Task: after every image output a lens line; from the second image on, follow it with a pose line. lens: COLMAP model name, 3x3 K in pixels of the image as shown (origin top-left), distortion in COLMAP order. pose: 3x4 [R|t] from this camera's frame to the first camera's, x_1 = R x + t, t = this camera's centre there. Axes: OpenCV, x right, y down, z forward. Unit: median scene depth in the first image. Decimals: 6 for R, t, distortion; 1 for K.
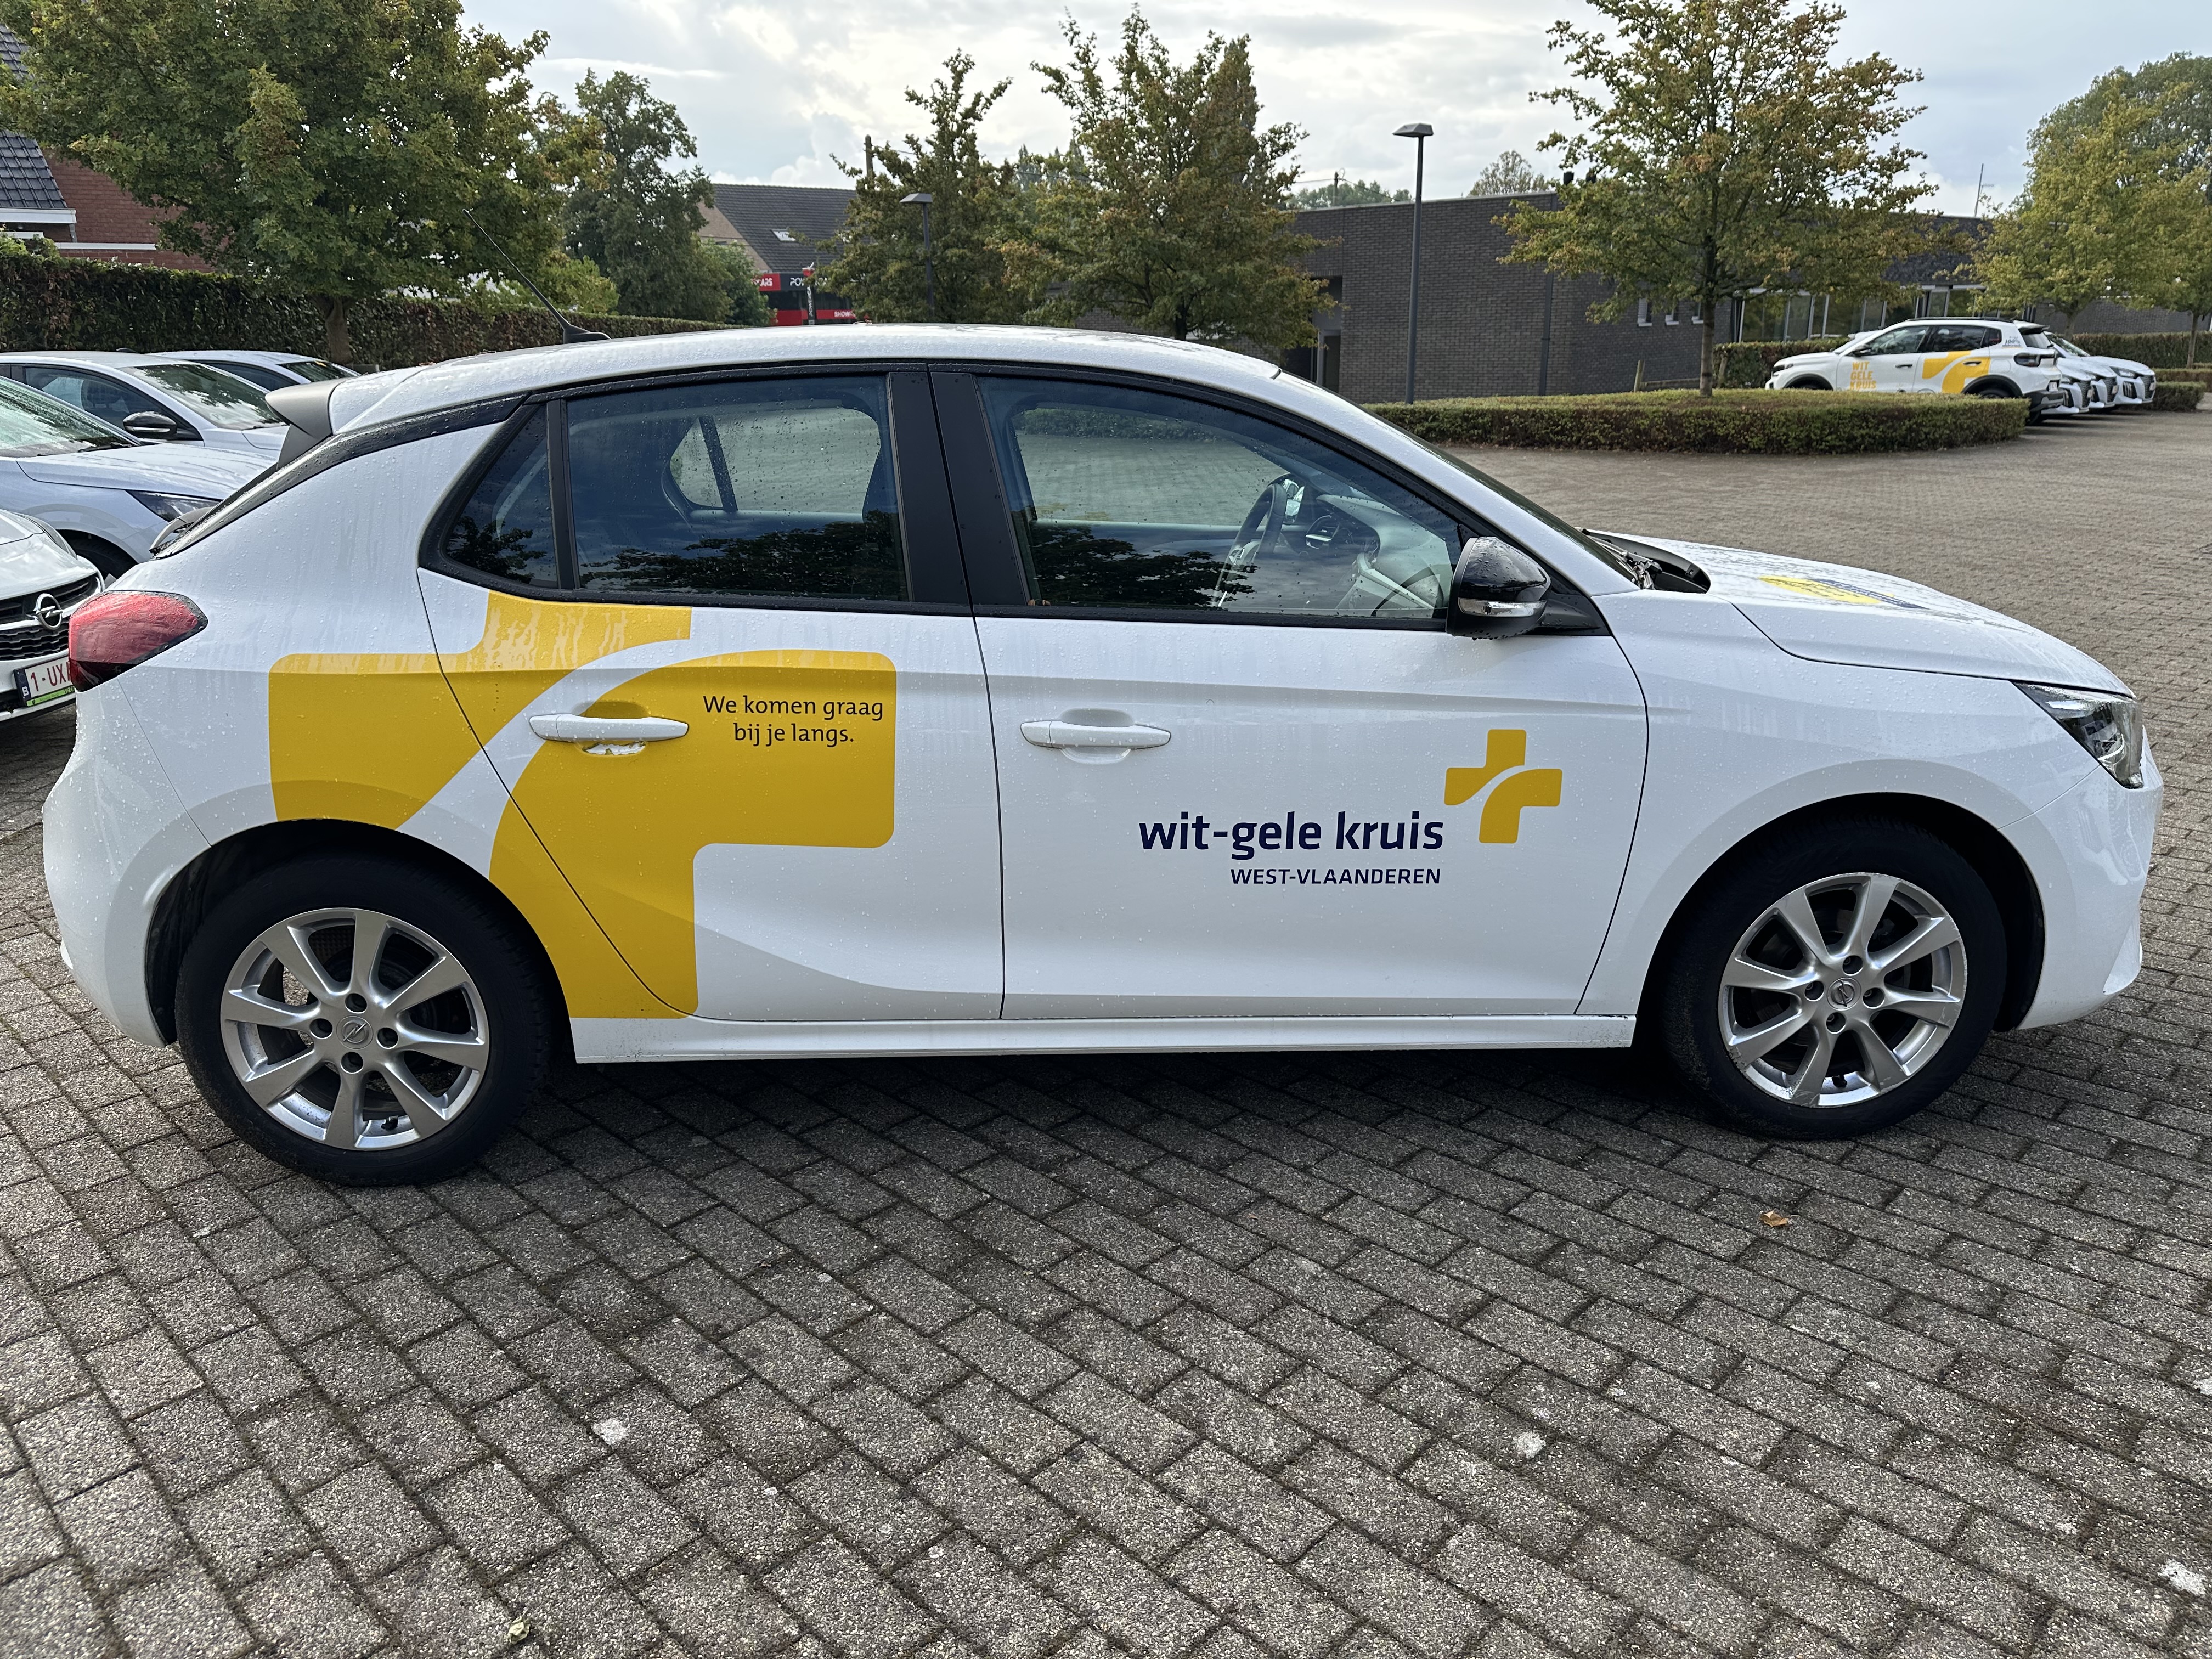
lens RADIAL K [[1573.0, 0, 1098.5], [0, 1573.0, 836.8], [0, 0, 1]] dist [0.017151, -0.025082]
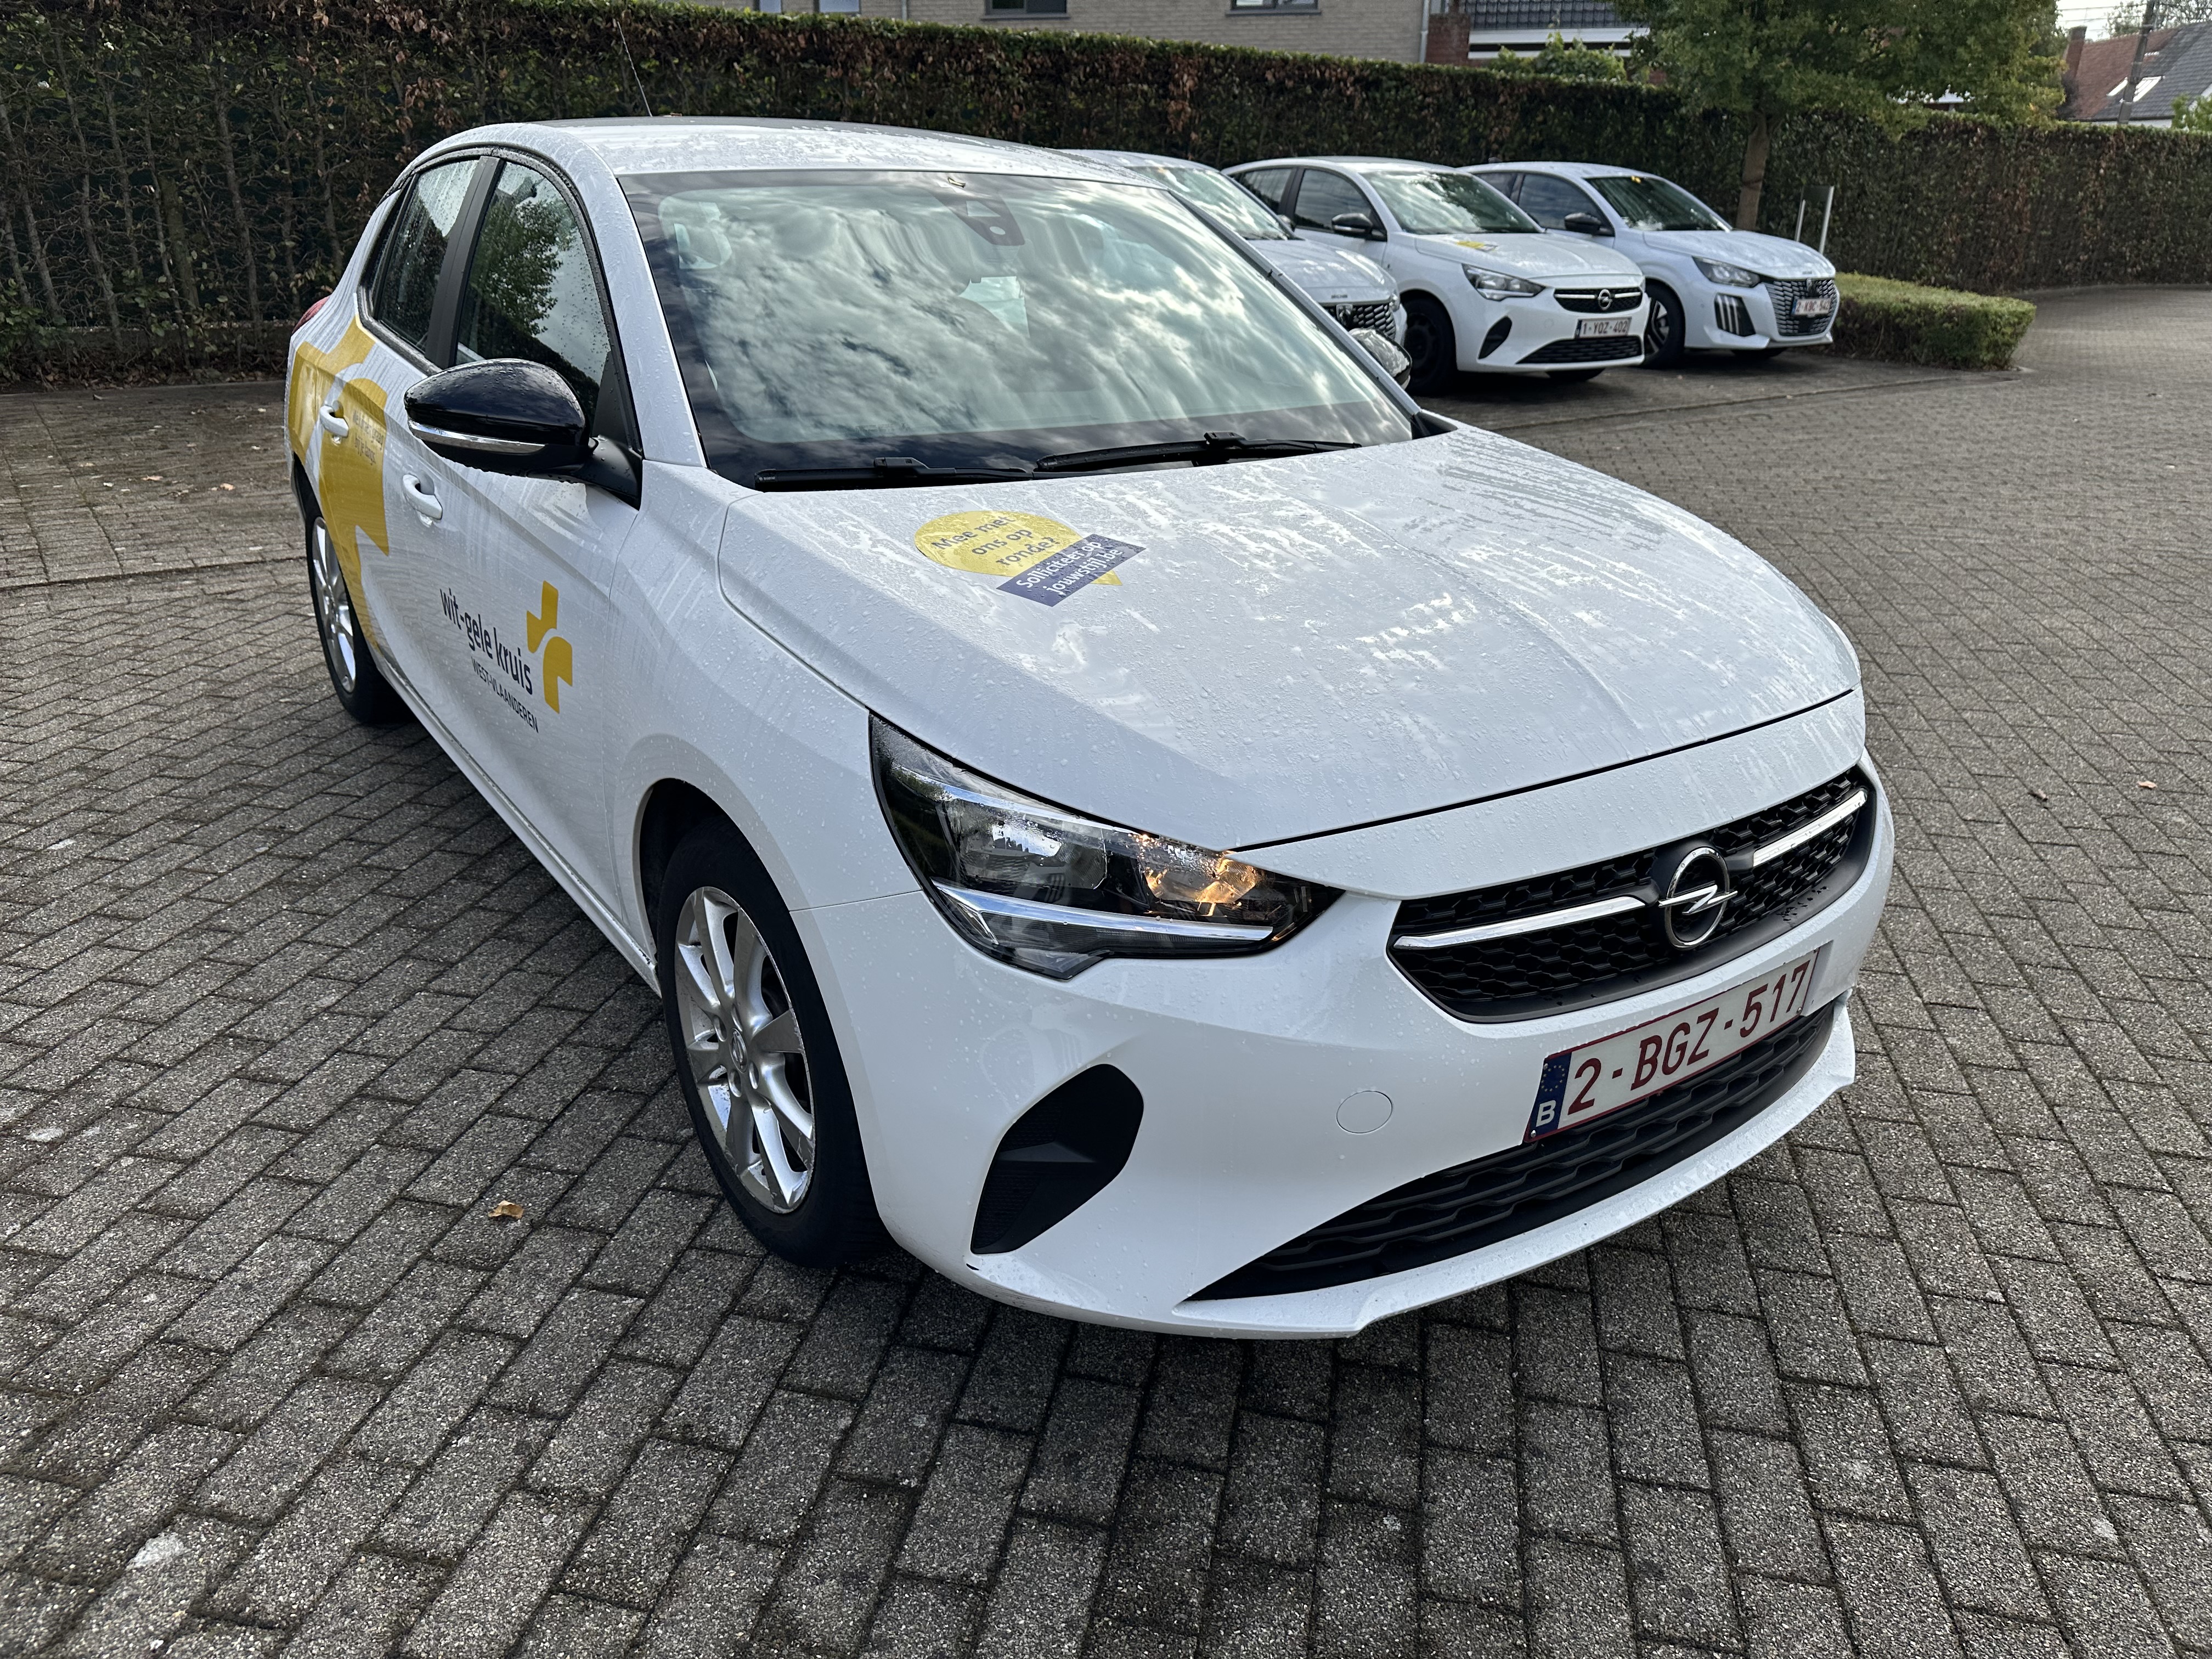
lens RADIAL K [[1573.0, 0, 1092.6], [0, 1573.0, 825.2], [0, 0, 1]] dist [0.017151, -0.025082]
pose [[0.534864, 0.353534, -0.767420, 1.274083], [-0.280499, 0.931042, 0.233413, -0.262873], [0.797020, 0.090416, 0.597147, 0.776733]]
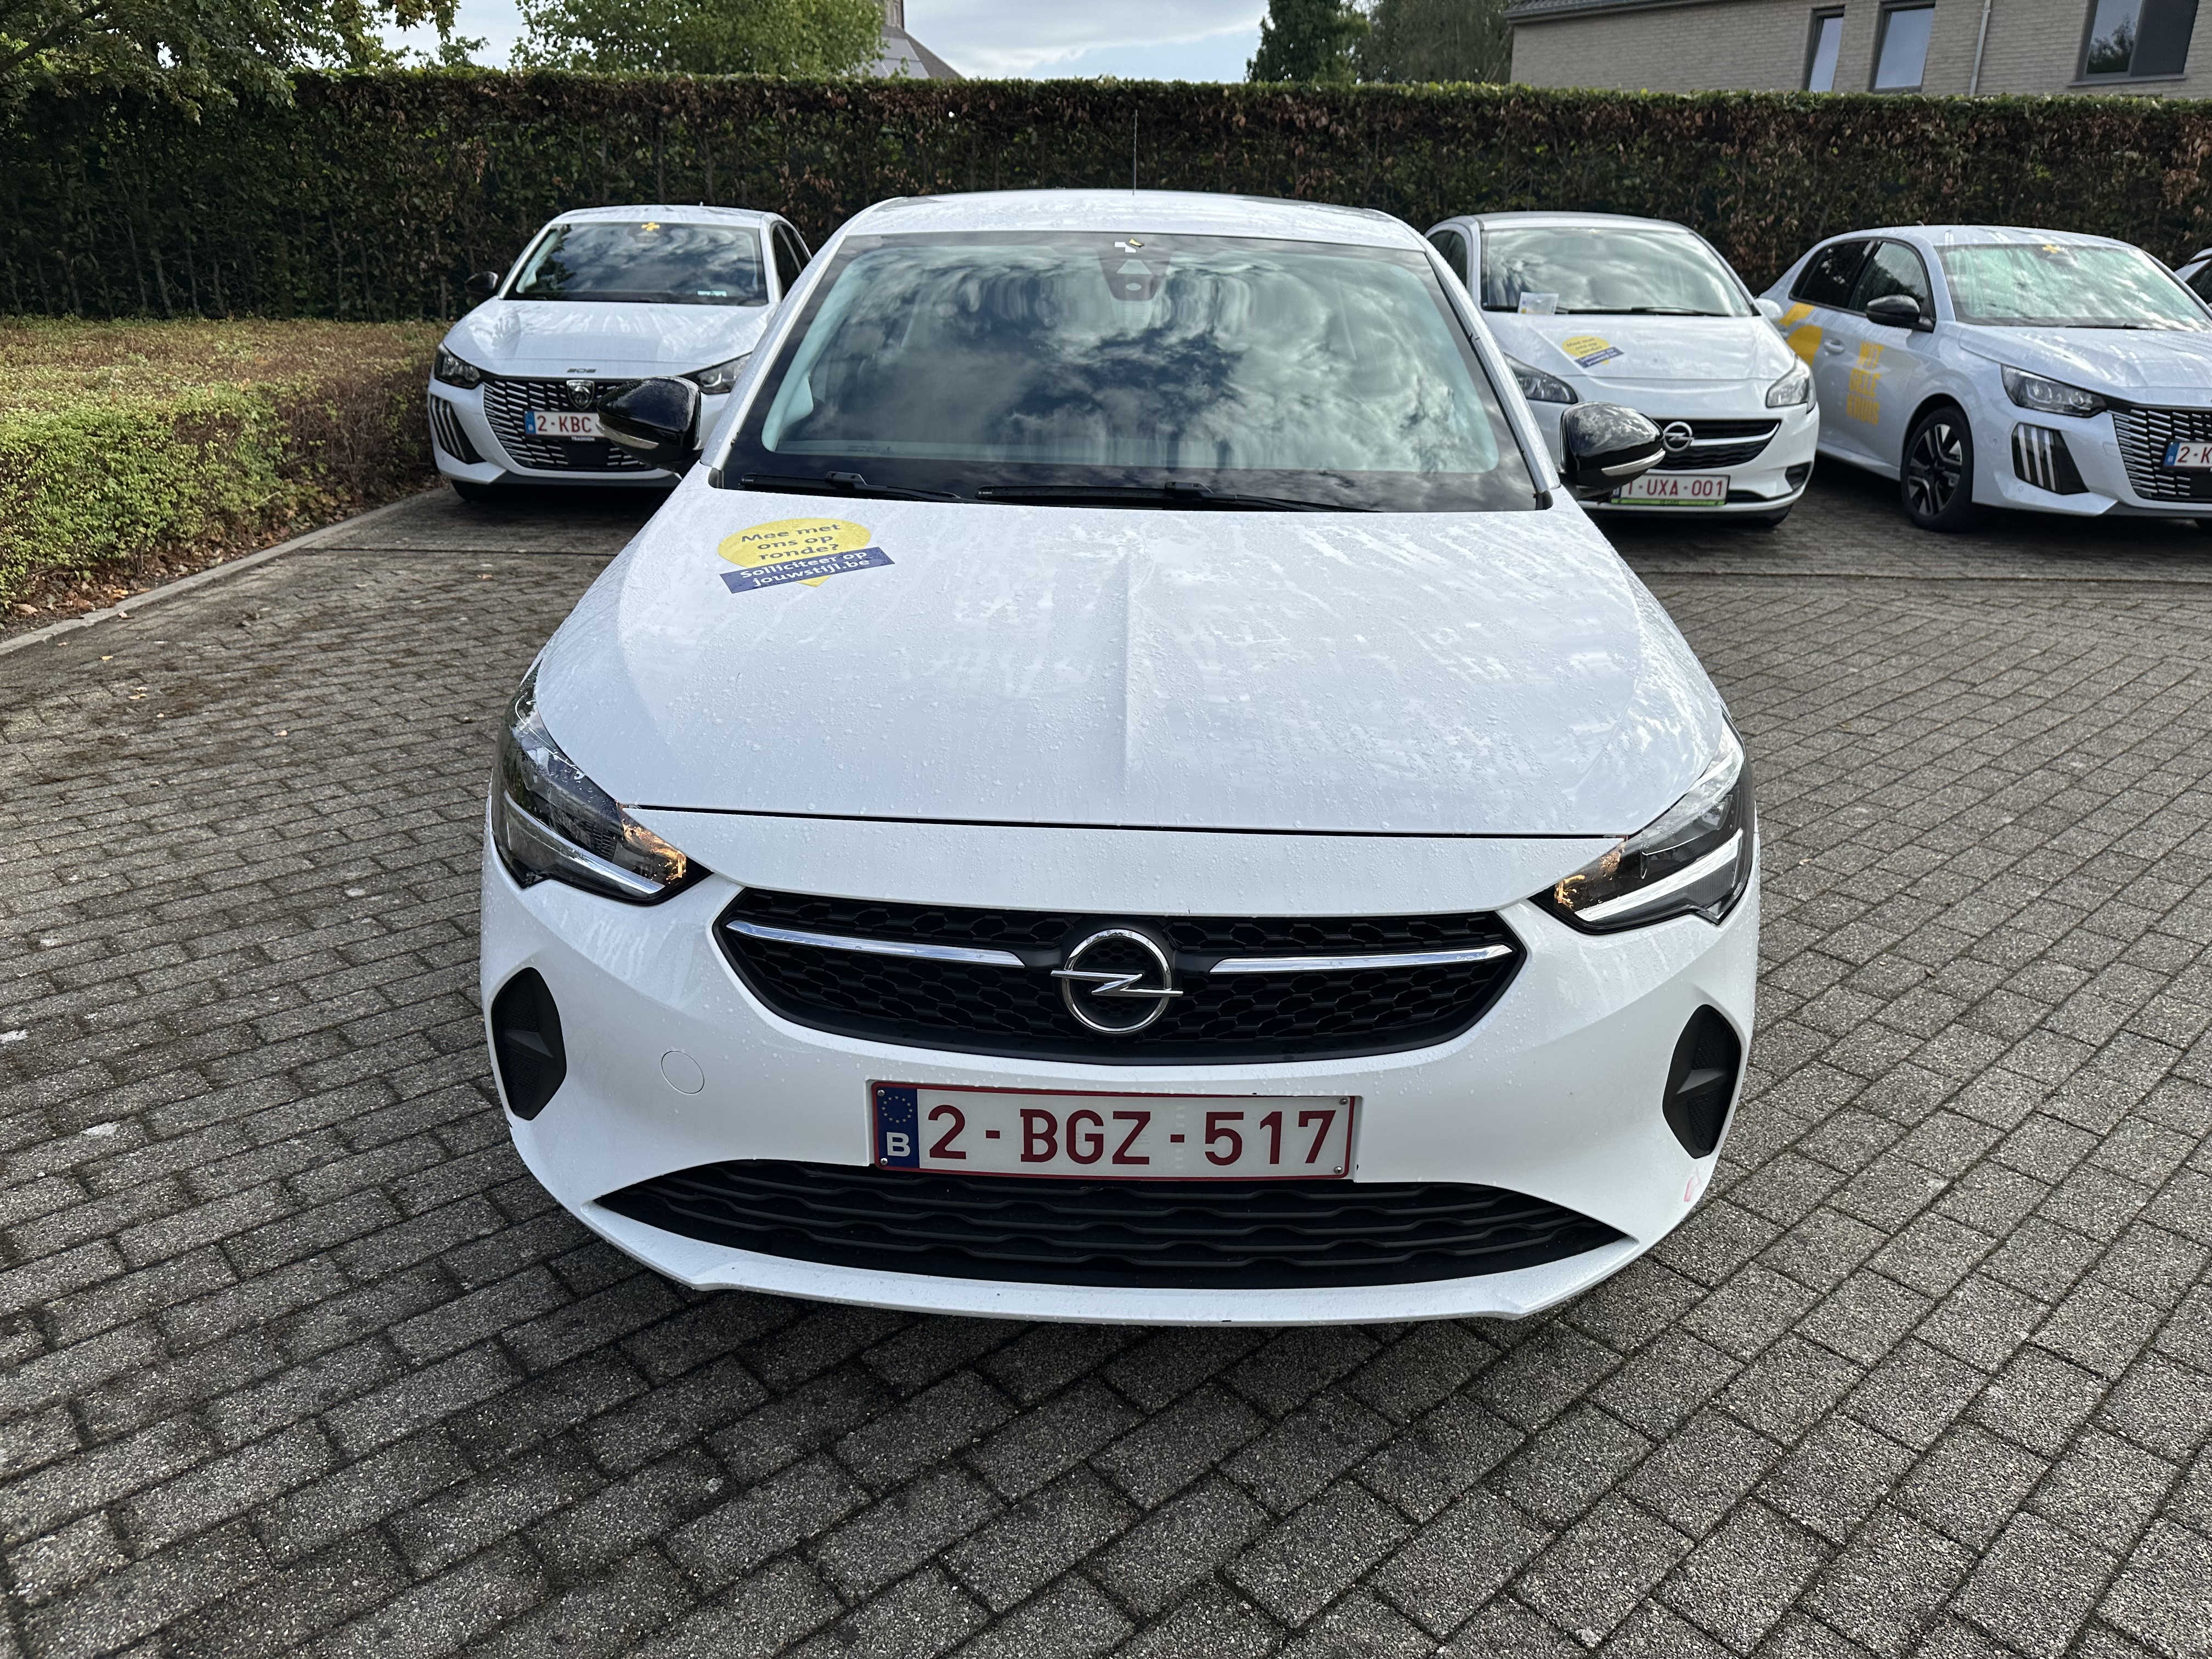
lens RADIAL K [[1573.0, 0, 1100.8], [0, 1573.0, 826.4], [0, 0, 1]] dist [0.017151, -0.025082]
pose [[-0.063288, 0.368434, -0.927497, 1.480166], [-0.310409, 0.875996, 0.369157, -0.448338], [0.948494, 0.311266, 0.058925, 1.392383]]
